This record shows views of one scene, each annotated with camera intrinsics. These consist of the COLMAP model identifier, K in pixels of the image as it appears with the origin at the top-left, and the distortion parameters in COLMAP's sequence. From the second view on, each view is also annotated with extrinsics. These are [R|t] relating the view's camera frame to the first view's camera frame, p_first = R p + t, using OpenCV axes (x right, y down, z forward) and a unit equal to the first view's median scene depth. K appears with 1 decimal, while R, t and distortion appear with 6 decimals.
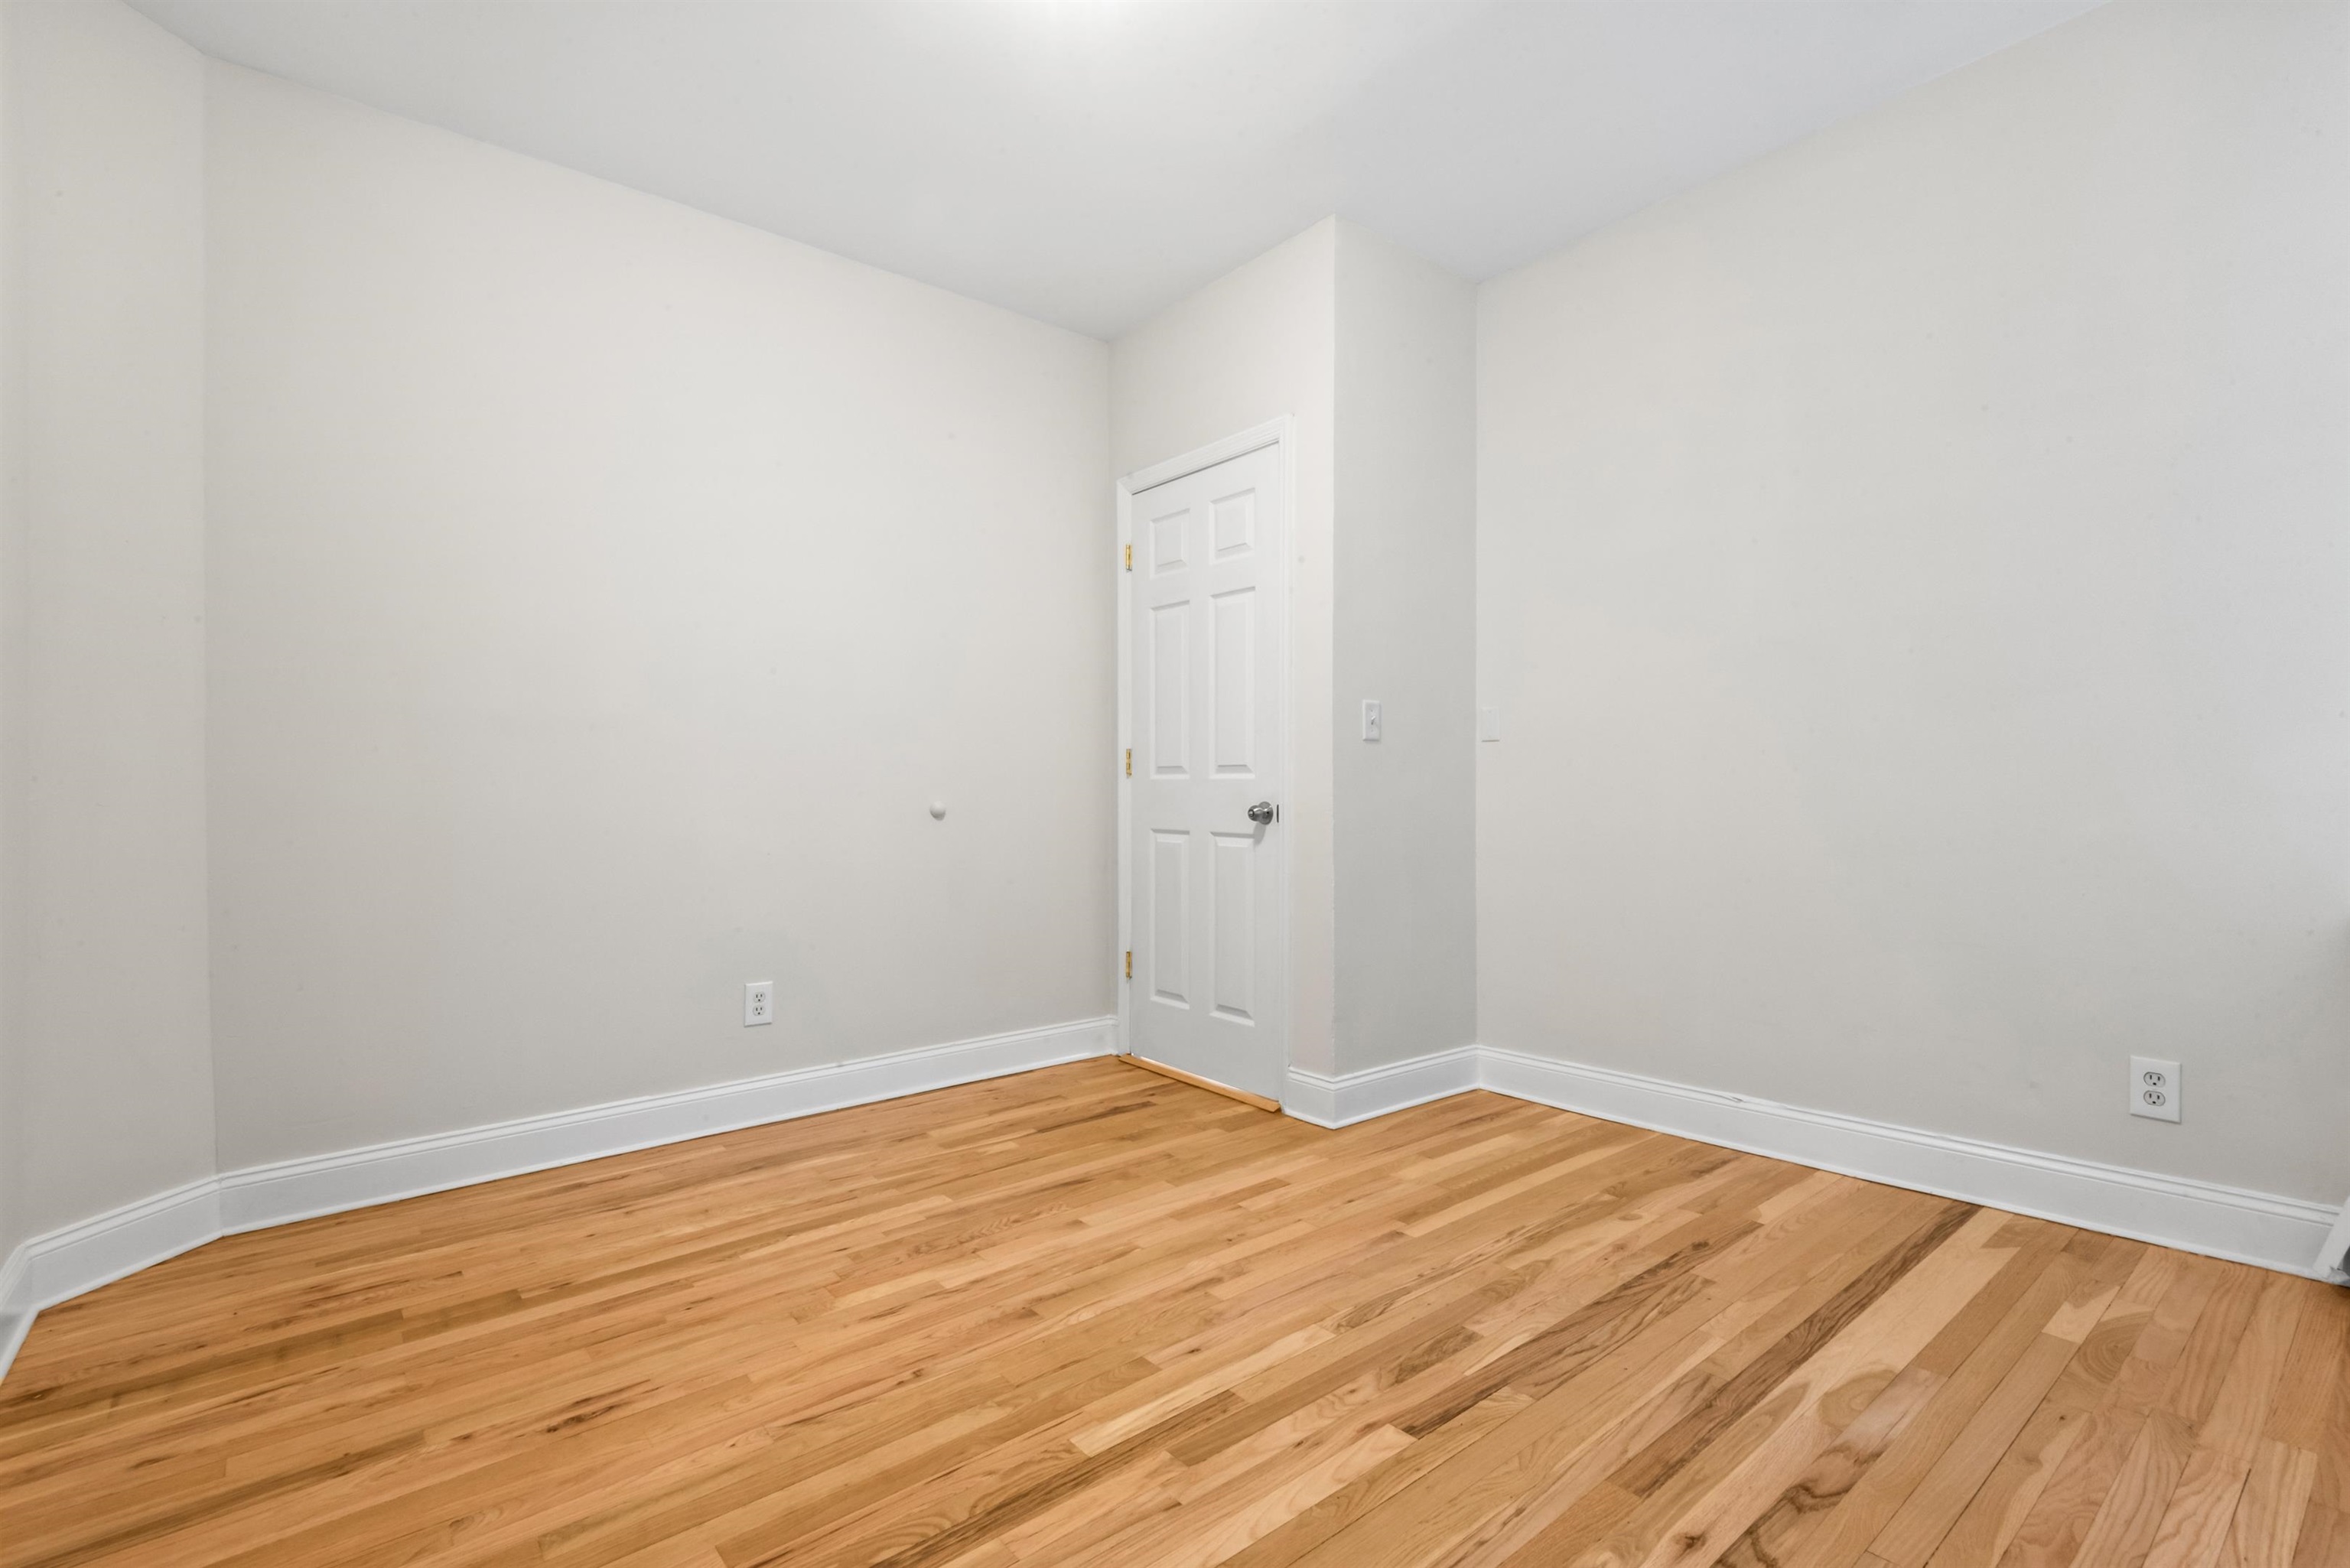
lens RADIAL K [[1073.4, 0, 1189.5], [0, 1073.4, 803.3], [0, 0, 1]] dist [0.037343, -0.021717]
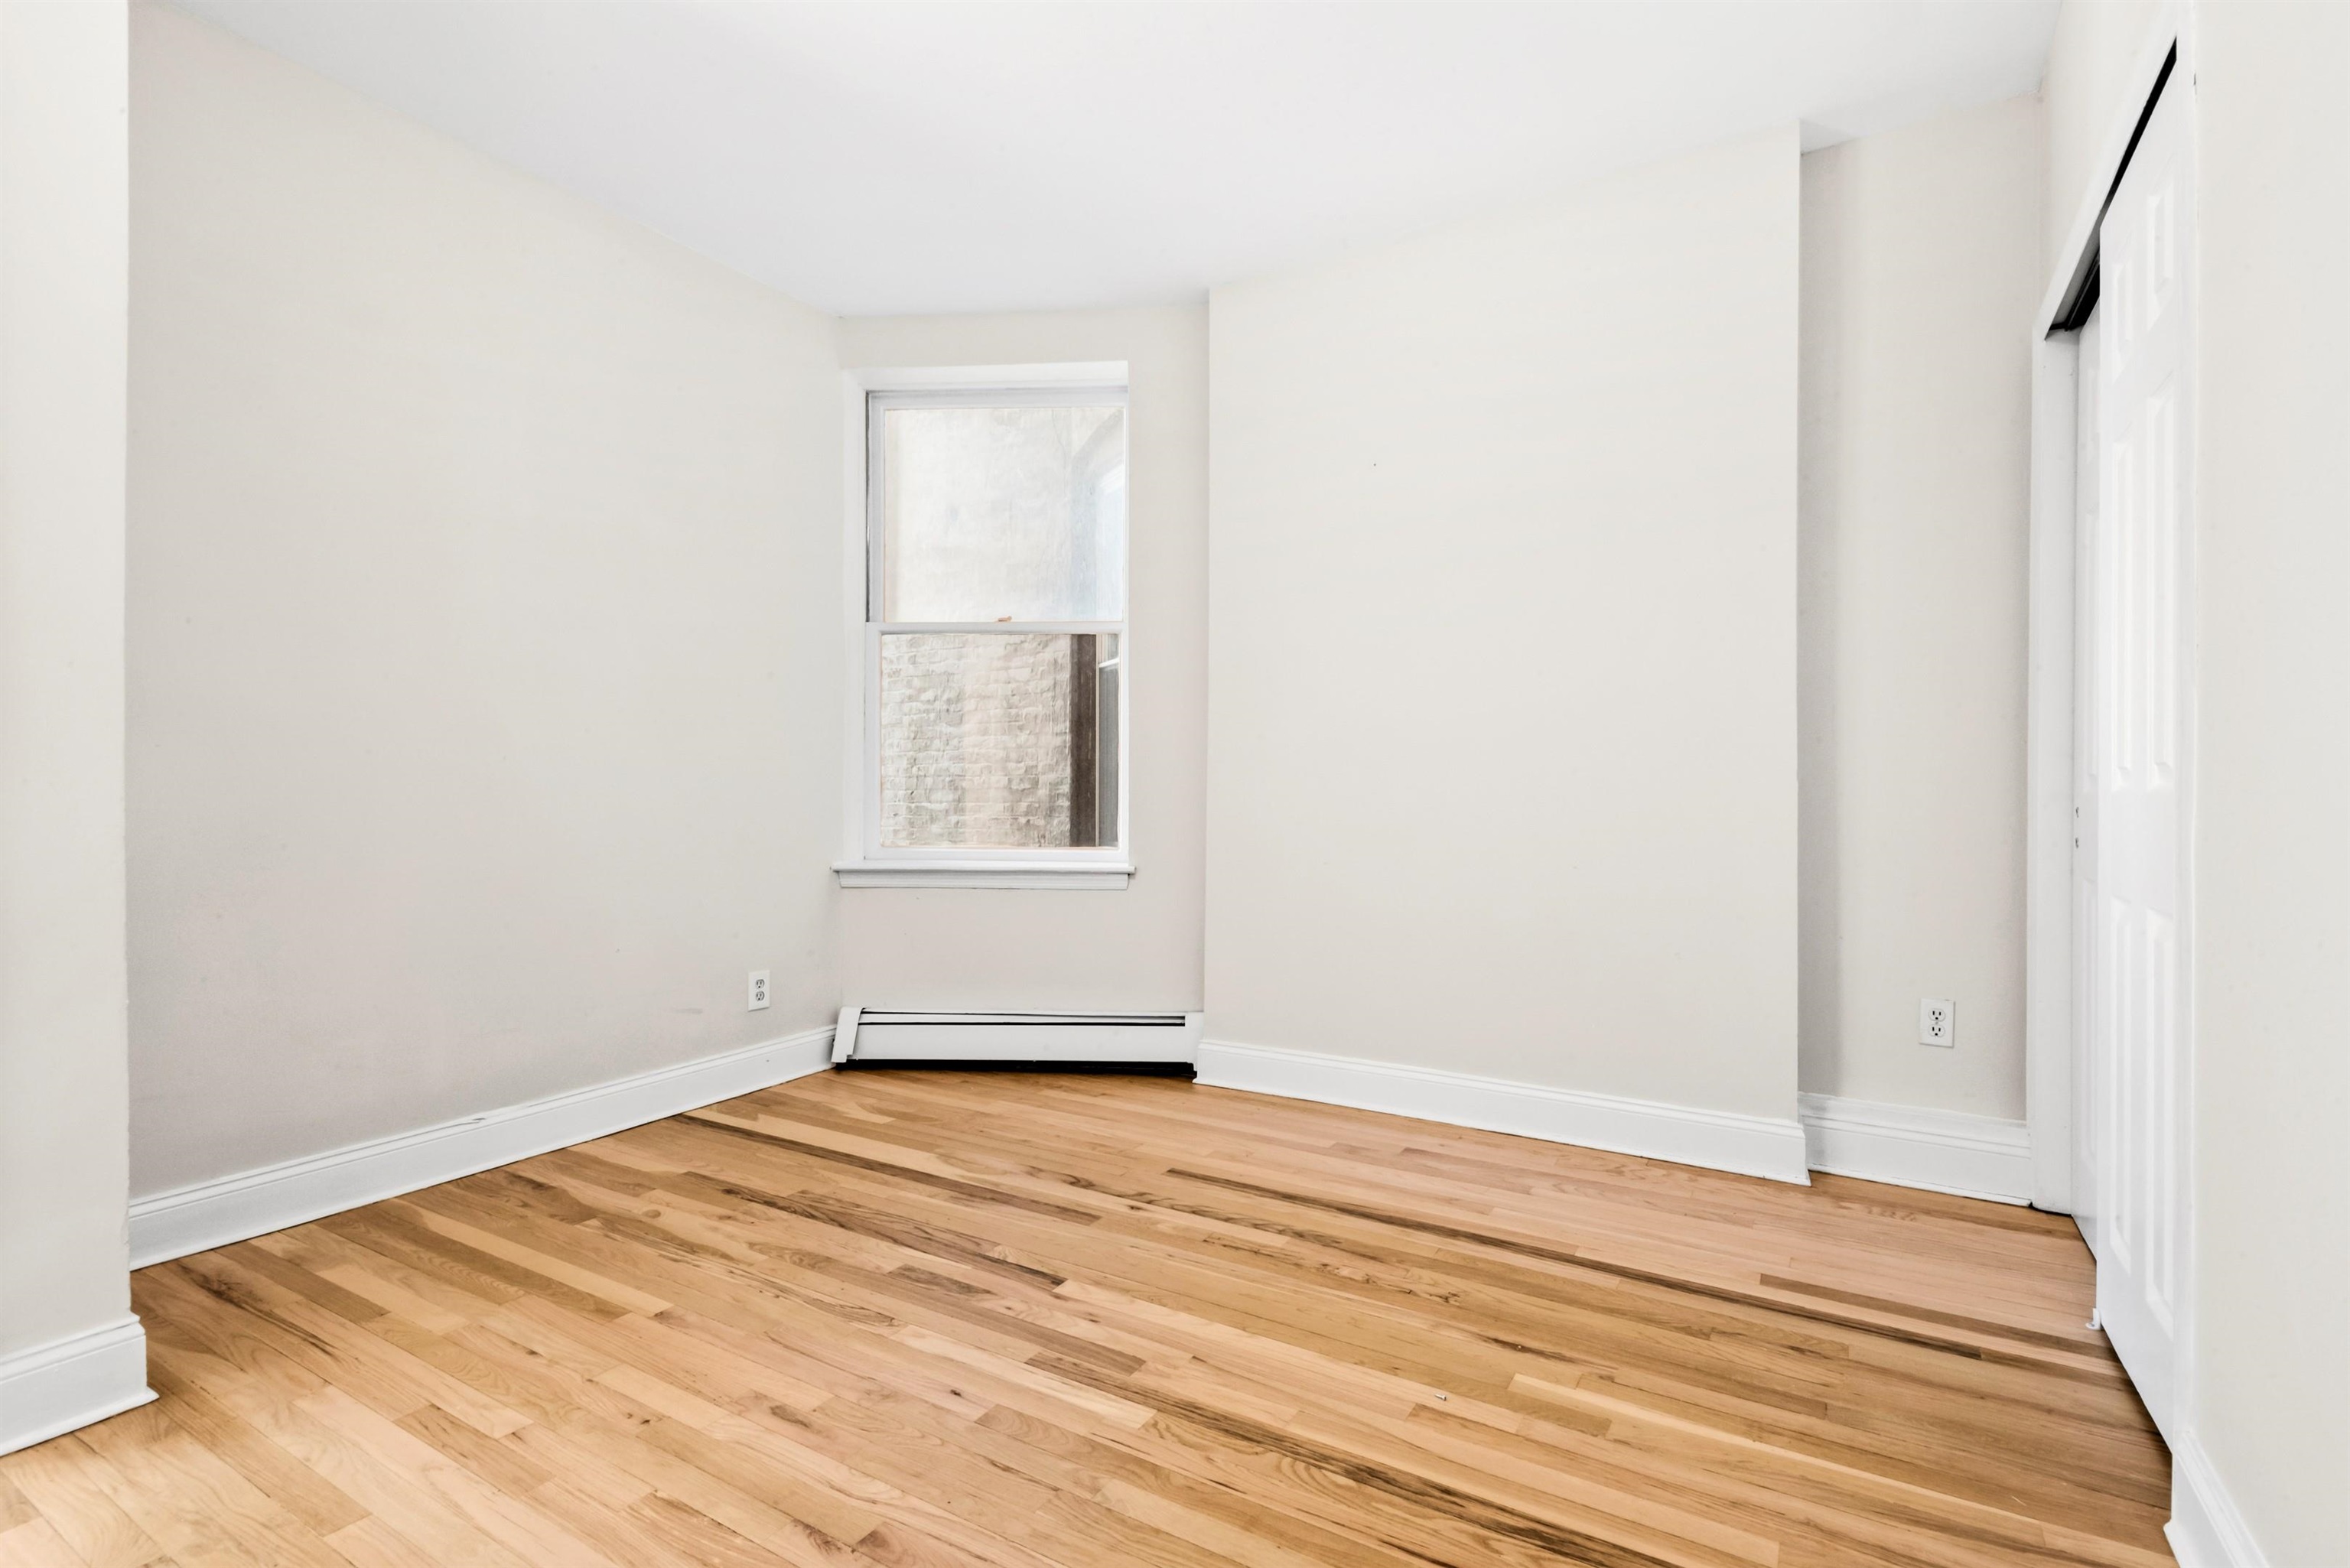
lens RADIAL K [[1073.4, 0, 1189.5], [0, 1073.4, 803.3], [0, 0, 1]] dist [0.037343, -0.021717]
pose [[-0.327430, 0.006467, 0.944853, -0.833325], [0.015244, 0.999883, -0.001561, 0.007757], [-0.944752, 0.013892, -0.327491, 0.985102]]
